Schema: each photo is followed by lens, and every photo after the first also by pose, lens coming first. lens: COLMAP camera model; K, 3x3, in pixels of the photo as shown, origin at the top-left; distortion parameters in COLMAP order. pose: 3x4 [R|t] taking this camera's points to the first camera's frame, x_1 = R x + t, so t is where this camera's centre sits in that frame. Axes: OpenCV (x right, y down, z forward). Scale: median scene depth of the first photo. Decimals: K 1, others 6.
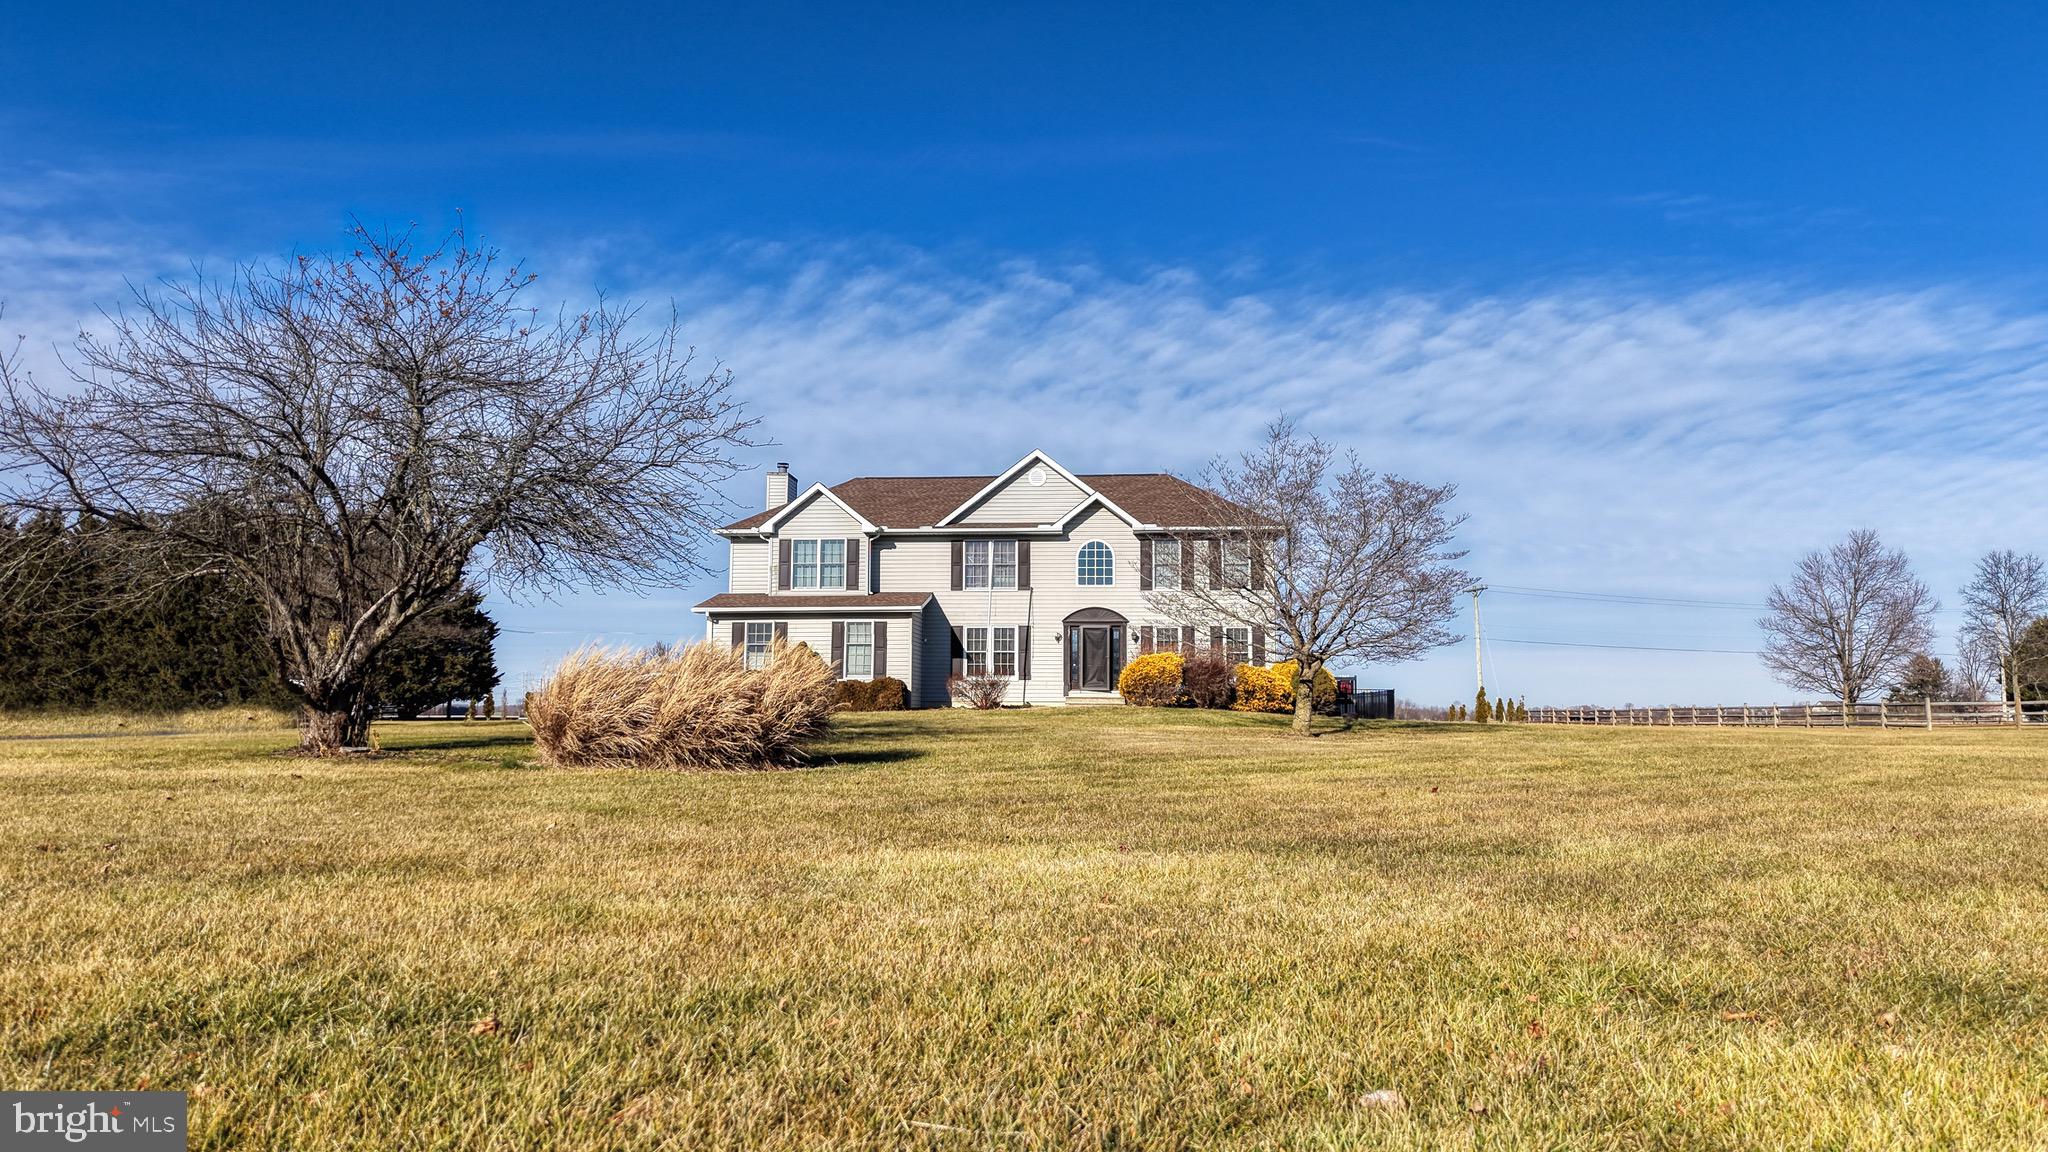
lens RADIAL K [[1358.9, 0, 1035.8], [0, 1358.9, 575.5], [0, 0, 1]] dist [0.028941, -0.034079]
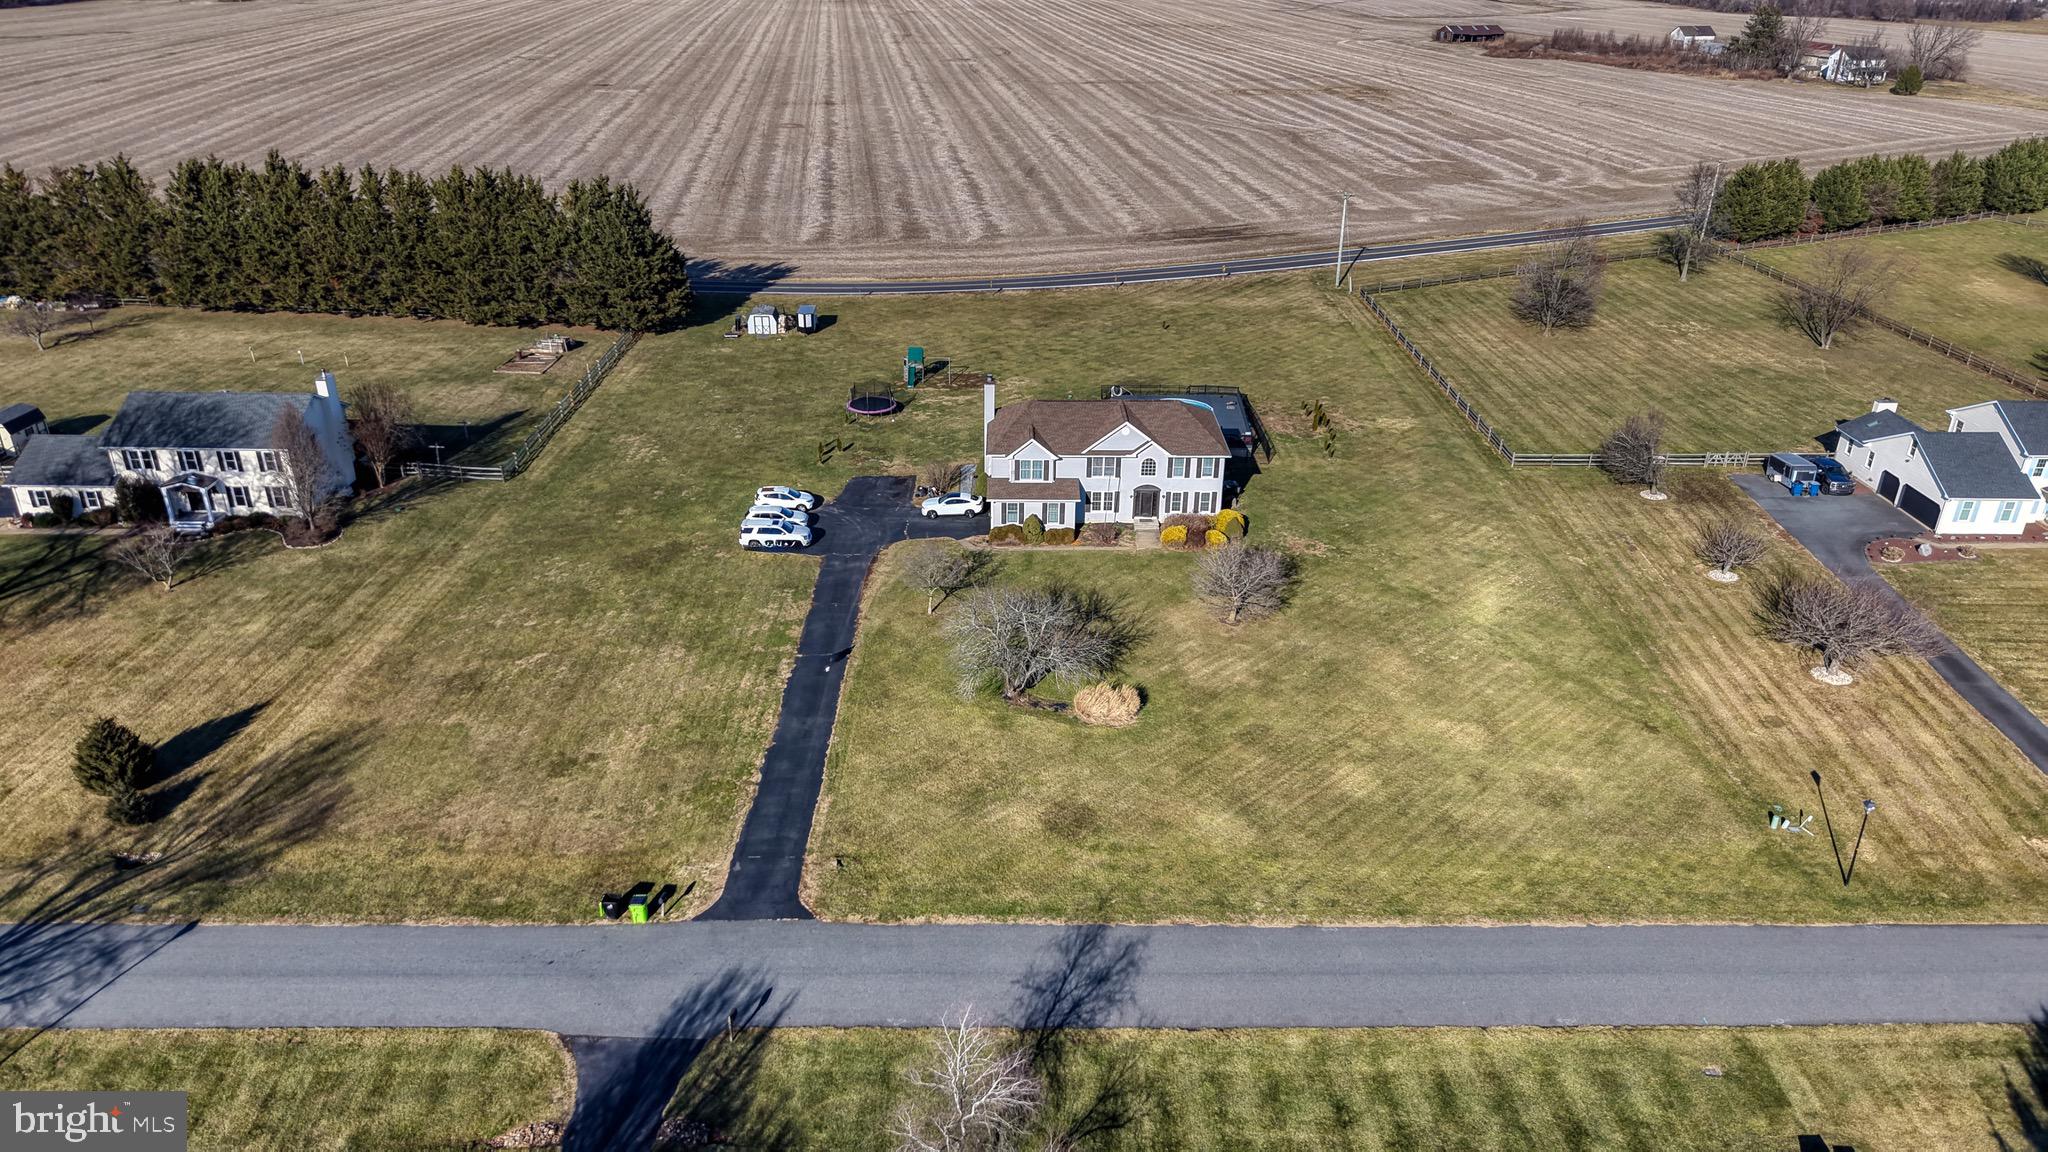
lens RADIAL K [[1358.9, 0, 1026.5], [0, 1358.9, 560.1], [0, 0, 1]] dist [0.028941, -0.034079]
pose [[0.997111, -0.023799, 0.072136, -0.342992], [-0.017067, 0.855175, 0.518058, -1.093588], [-0.074019, -0.517793, 0.852298, -1.086259]]
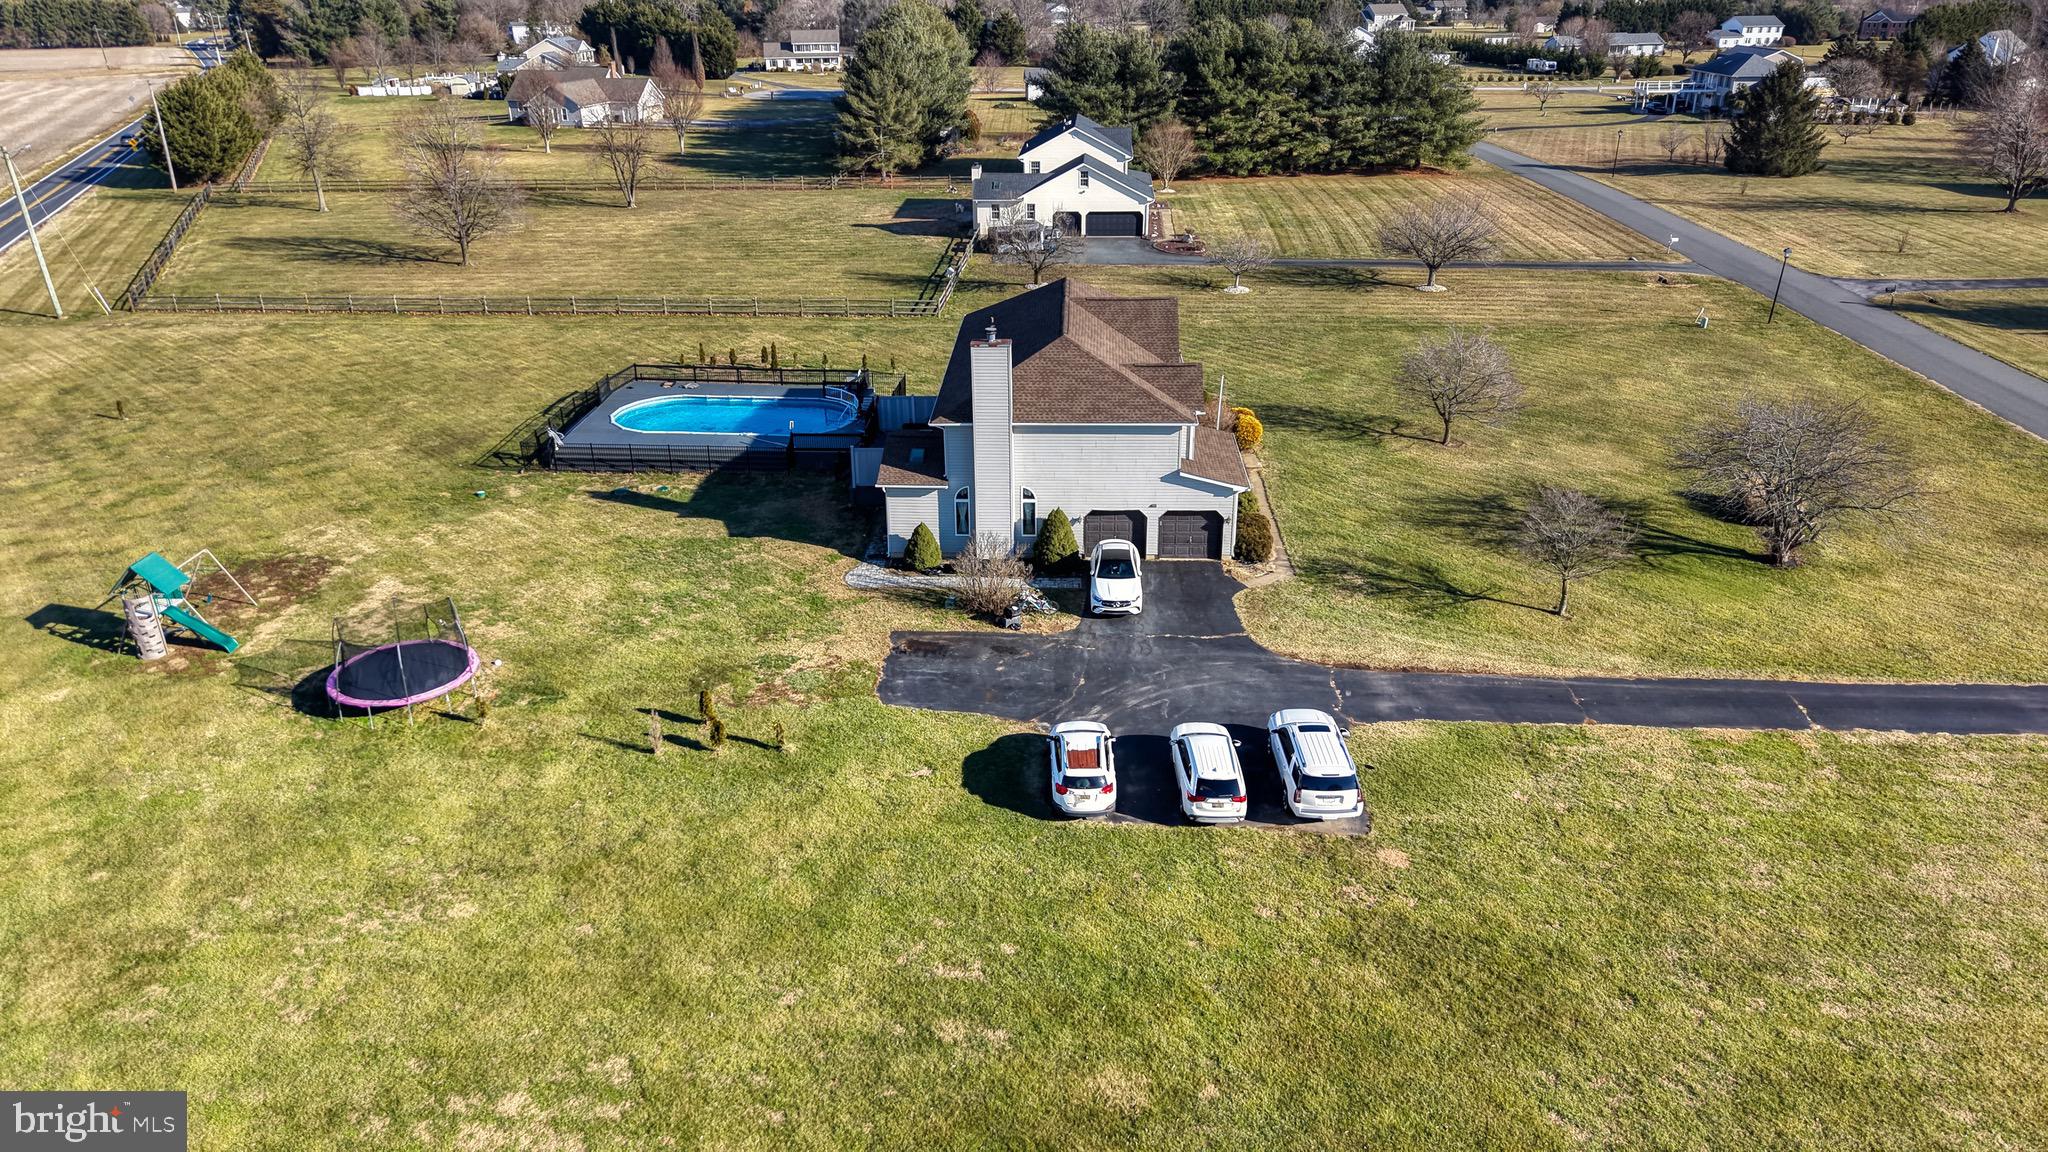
lens RADIAL K [[1358.9, 0, 1016.0], [0, 1358.9, 579.8], [0, 0, 1]] dist [0.028941, -0.034079]
pose [[-0.020743, -0.409370, 0.912132, -1.411373], [-0.097654, 0.908796, 0.405652, -0.380092], [-0.995004, -0.080659, -0.058828, 1.246405]]
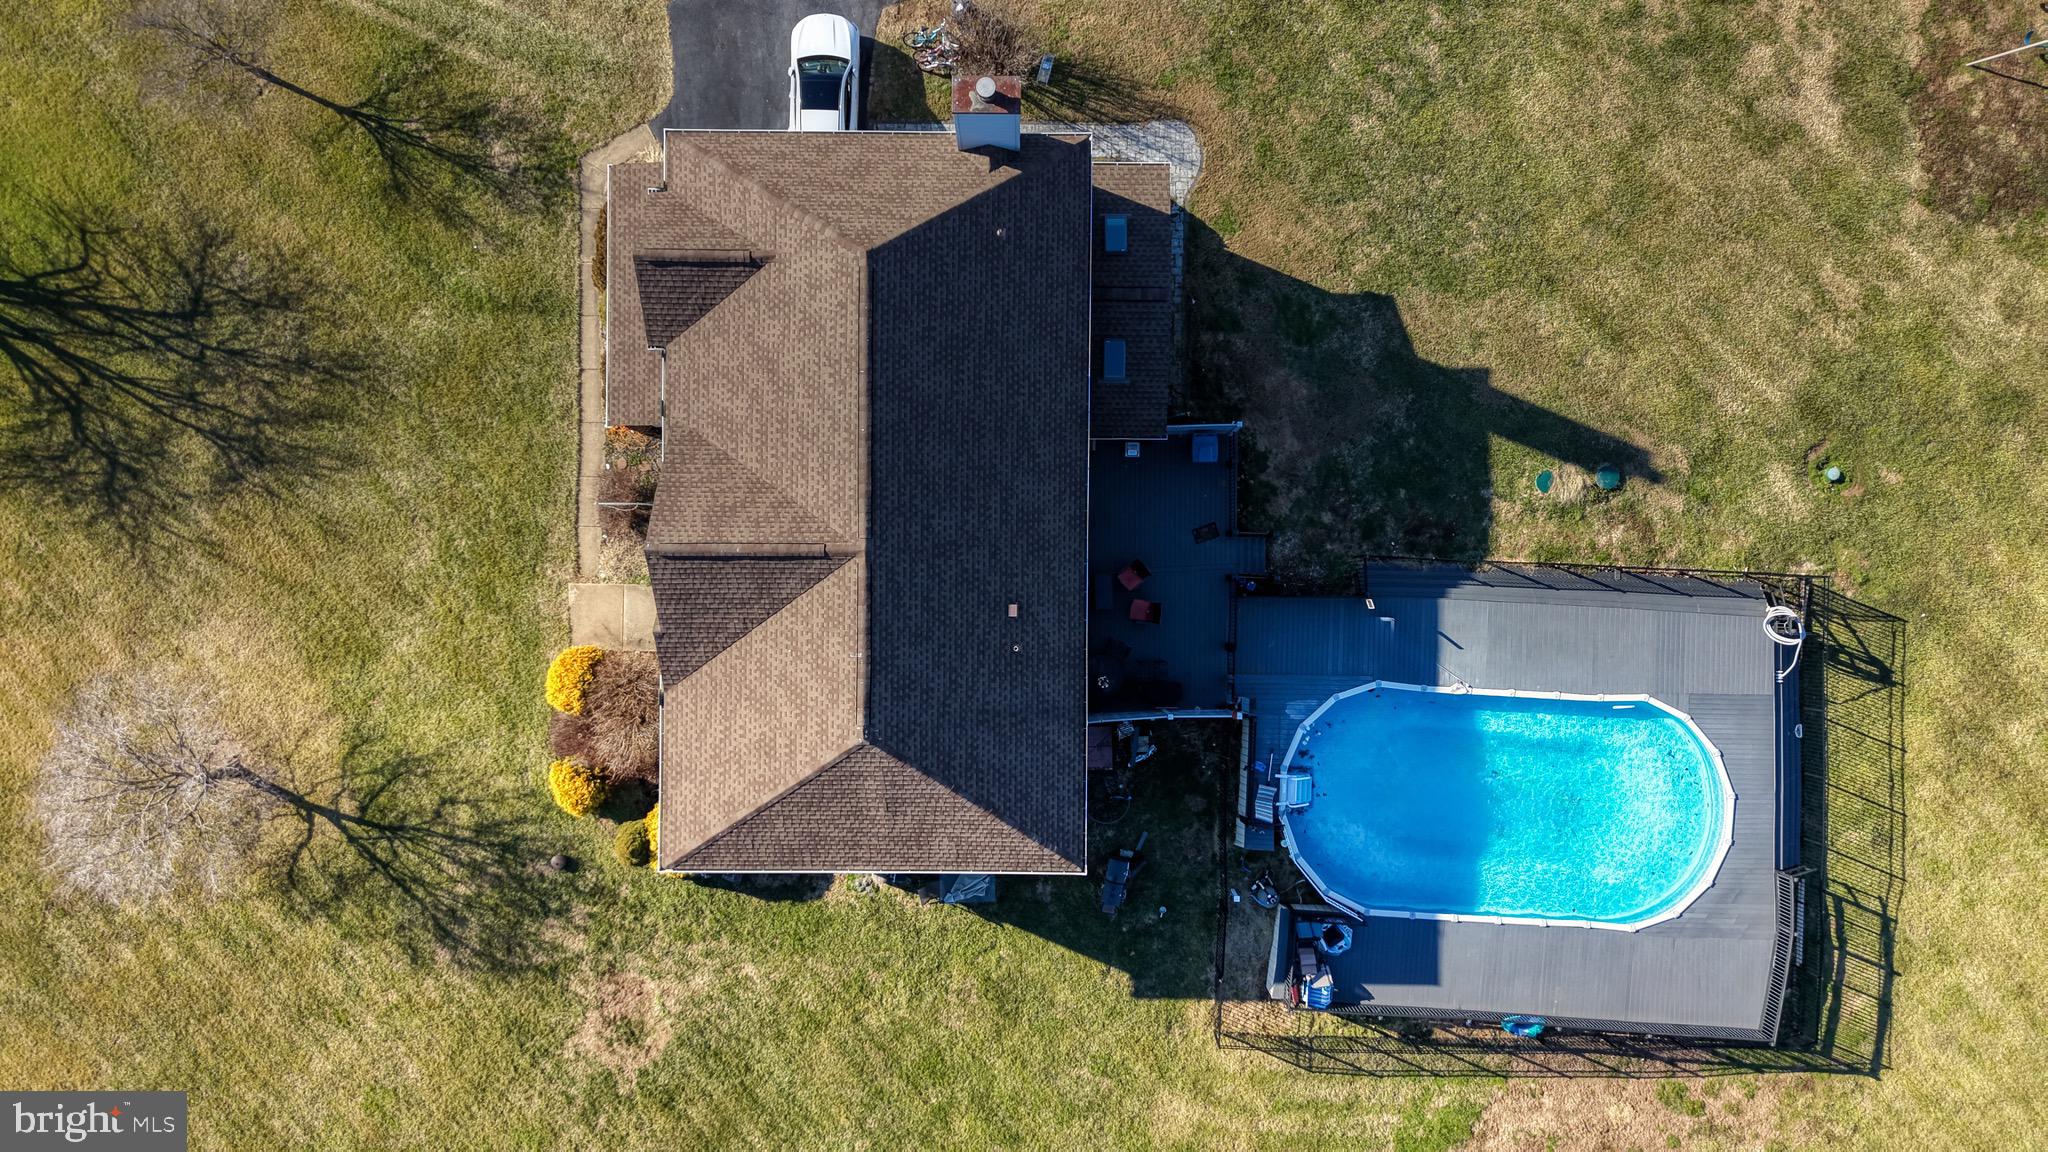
lens RADIAL K [[1358.9, 0, 1015.9], [0, 1358.9, 565.6], [0, 0, 1]] dist [0.028941, -0.034079]
pose [[0.055443, 0.998462, -0.000769, 0.021831], [0.111188, -0.005409, 0.993785, -0.786702], [0.992252, -0.055184, -0.111317, 1.296017]]
